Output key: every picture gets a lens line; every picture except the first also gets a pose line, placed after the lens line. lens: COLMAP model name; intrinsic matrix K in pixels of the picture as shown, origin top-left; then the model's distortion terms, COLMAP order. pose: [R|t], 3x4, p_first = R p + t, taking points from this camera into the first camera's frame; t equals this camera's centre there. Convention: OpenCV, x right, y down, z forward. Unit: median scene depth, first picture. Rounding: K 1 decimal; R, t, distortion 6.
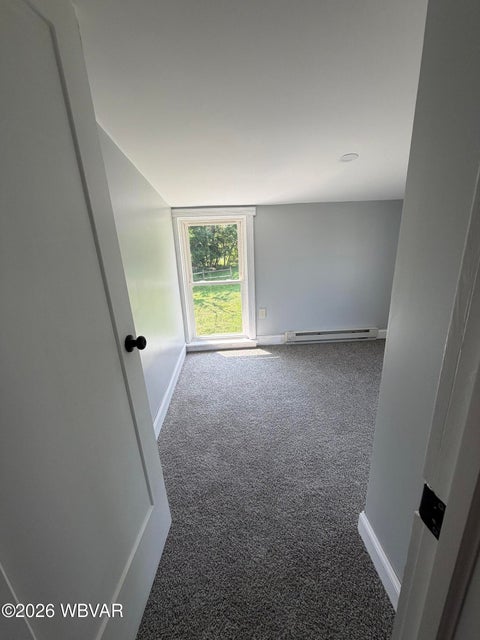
lens RADIAL K [[259.5, 0, 239.2], [0, 259.5, 319.9], [0, 0, 1]] dist [0.001092, -0.000206]
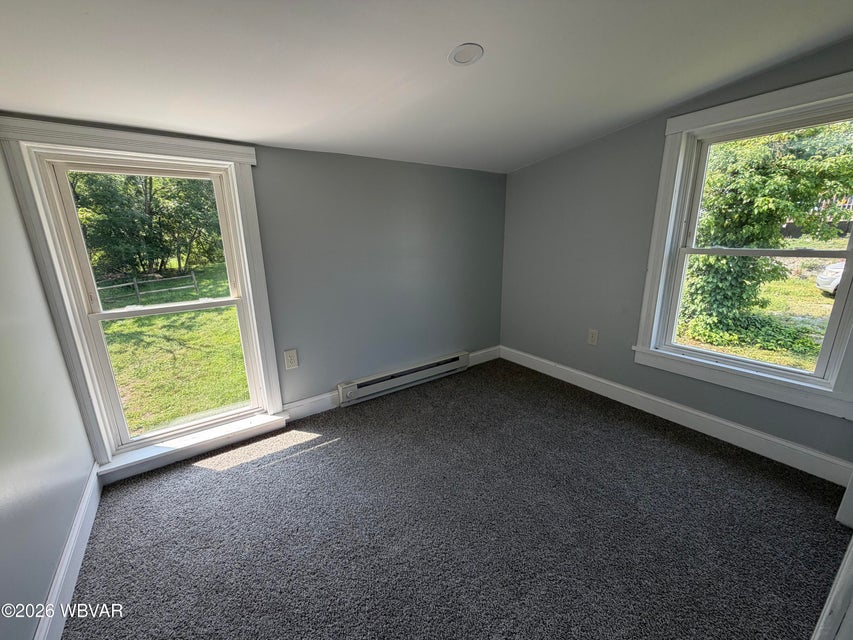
lens RADIAL K [[345.9, 0, 426.2], [0, 345.9, 321.2], [0, 0, 1]] dist [0.001092, -0.000206]
pose [[0.846580, -0.105320, 0.521738, -0.030737], [0.131176, 0.991277, -0.012746, -0.051405], [-0.515844, 0.079230, 0.853011, 0.252972]]
